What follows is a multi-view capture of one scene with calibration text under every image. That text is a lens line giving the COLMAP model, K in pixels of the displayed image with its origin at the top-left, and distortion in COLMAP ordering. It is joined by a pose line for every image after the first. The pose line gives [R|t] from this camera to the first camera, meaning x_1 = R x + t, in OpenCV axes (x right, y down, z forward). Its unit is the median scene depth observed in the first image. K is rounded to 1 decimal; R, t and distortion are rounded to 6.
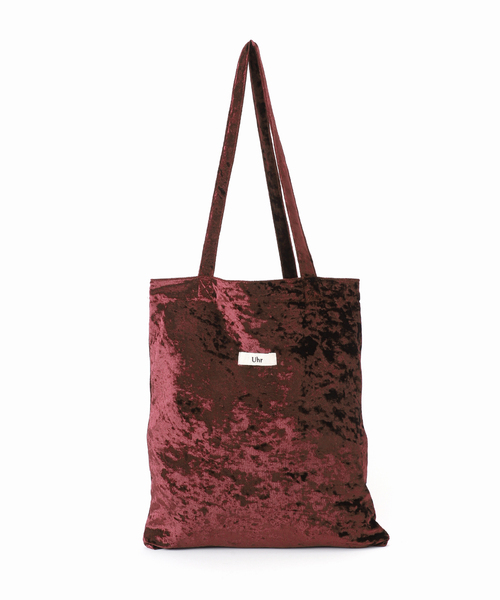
lens RADIAL K [[1065.4, 0, 247.7], [0, 1065.4, 299.4], [0, 0, 1]] dist [0.417160, 0.000000]
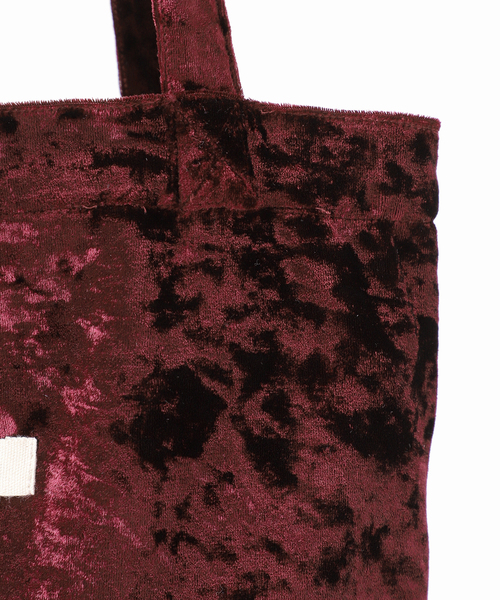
lens RADIAL K [[1560.2, 0, 250.0], [0, 1560.2, 302.1], [0, 0, 1]] dist [0.058183, 0.000000]
pose [[0.993543, 0.048040, -0.102780, 0.102053], [-0.044780, 0.998425, 0.033799, 0.009695], [0.104242, -0.028978, 0.994130, 0.683411]]
